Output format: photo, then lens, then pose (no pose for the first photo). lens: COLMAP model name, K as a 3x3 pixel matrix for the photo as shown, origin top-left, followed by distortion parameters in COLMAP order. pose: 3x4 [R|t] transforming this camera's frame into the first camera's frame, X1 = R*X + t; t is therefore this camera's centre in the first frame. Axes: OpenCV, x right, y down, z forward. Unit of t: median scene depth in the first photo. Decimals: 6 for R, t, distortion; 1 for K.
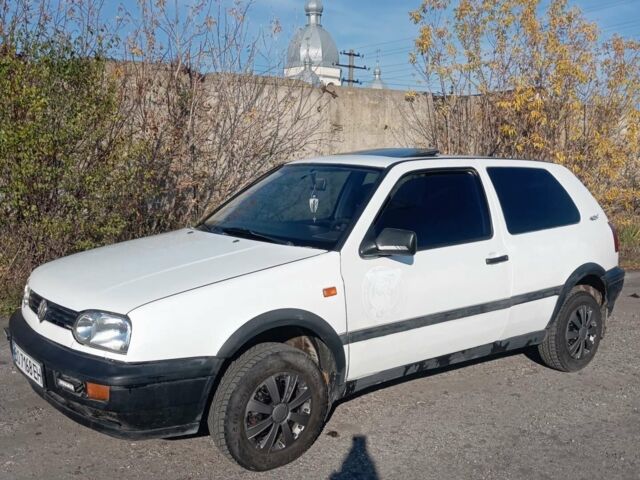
lens RADIAL K [[683.7, 0, 320.0], [0, 683.7, 240.0], [0, 0, 1]] dist [0.064954, -0.013083]
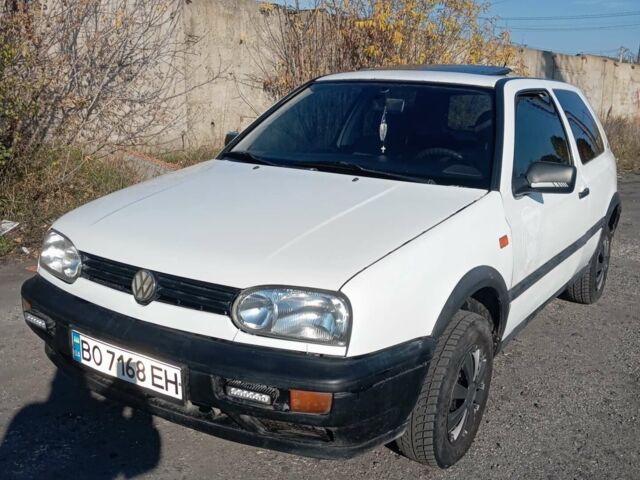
lens RADIAL K [[683.7, 0, 320.0], [0, 683.7, 240.0], [0, 0, 1]] dist [0.064954, -0.013083]
pose [[0.938508, -0.044797, 0.342338, -0.494844], [0.006336, 0.993615, 0.112650, -0.020444], [-0.345198, -0.103554, 0.932799, 0.328621]]
